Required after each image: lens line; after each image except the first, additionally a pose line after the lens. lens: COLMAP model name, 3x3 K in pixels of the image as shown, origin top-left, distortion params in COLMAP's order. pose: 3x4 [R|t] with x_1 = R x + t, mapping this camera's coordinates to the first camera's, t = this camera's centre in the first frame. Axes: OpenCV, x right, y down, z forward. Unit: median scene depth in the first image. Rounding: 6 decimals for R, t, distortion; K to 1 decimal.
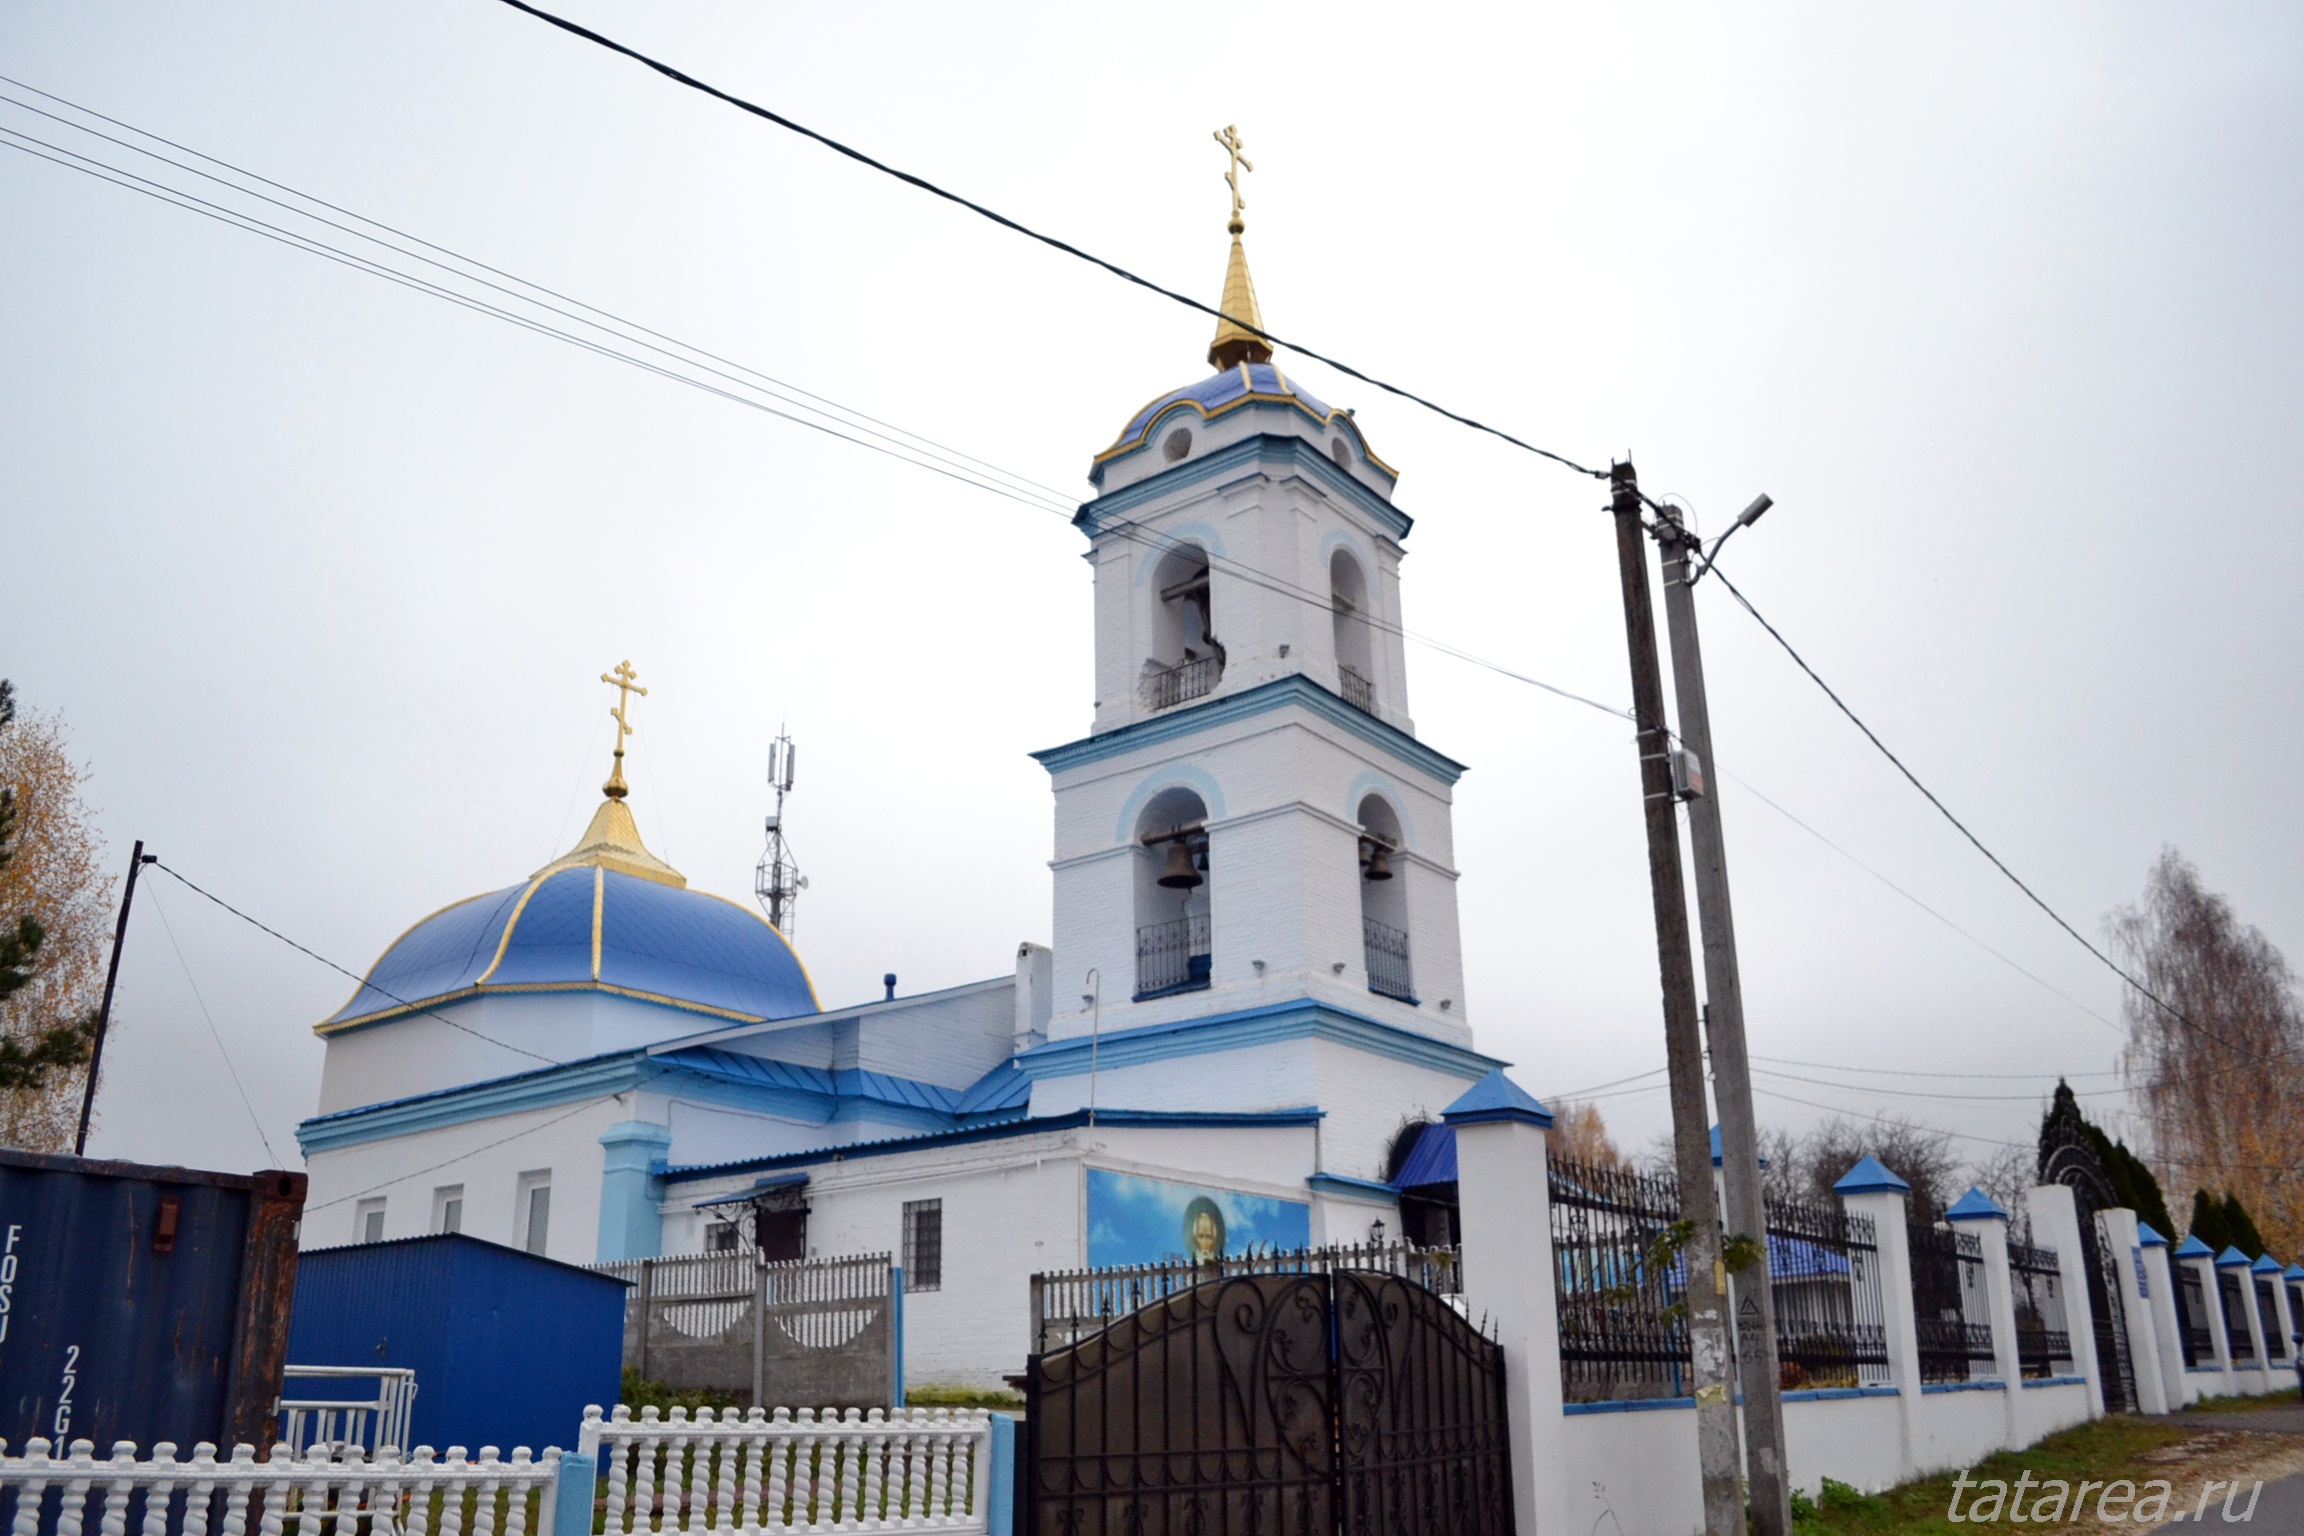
lens RADIAL K [[1824.5, 0, 1108.0], [0, 1824.5, 770.0], [0, 0, 1]] dist [-0.057588, -0.001634]
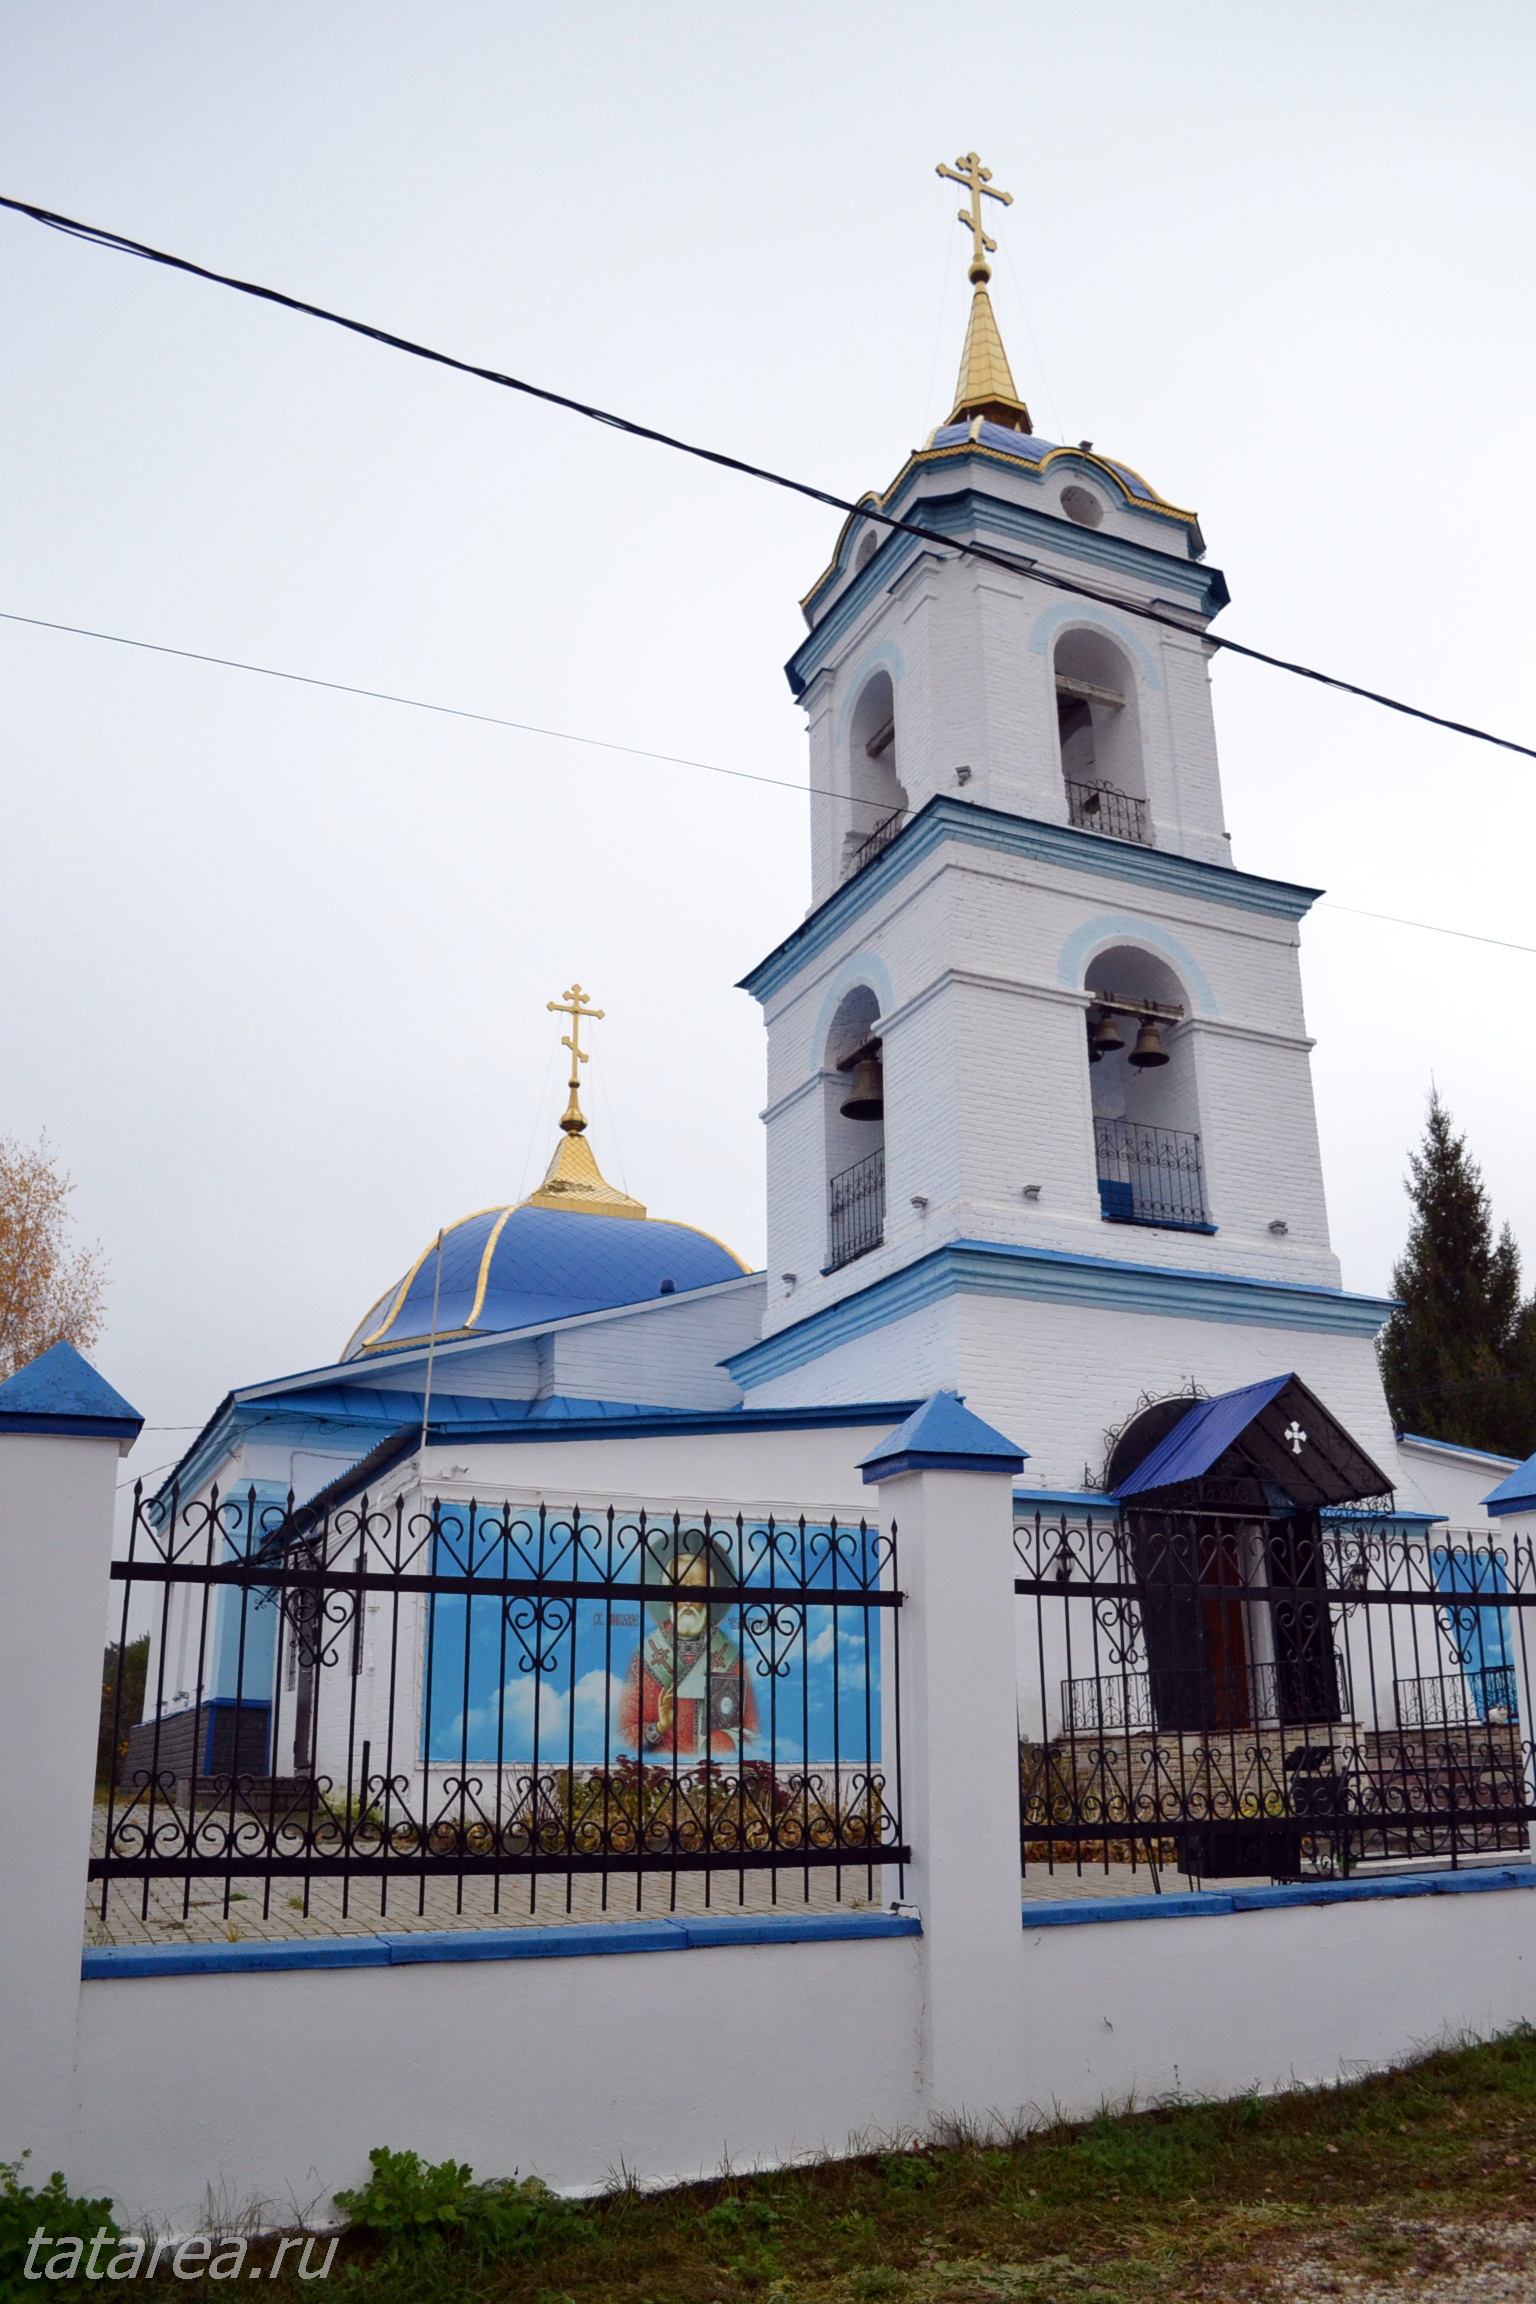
lens RADIAL K [[1824.5, 0, 768.0], [0, 1824.5, 1152.0], [0, 0, 1]] dist [-0.057588, -0.001634]
pose [[0.898210, -0.144662, -0.415080, 0.296234], [0.152713, 0.988172, -0.013932, 0.078795], [0.412186, -0.050874, 0.909678, 0.288097]]
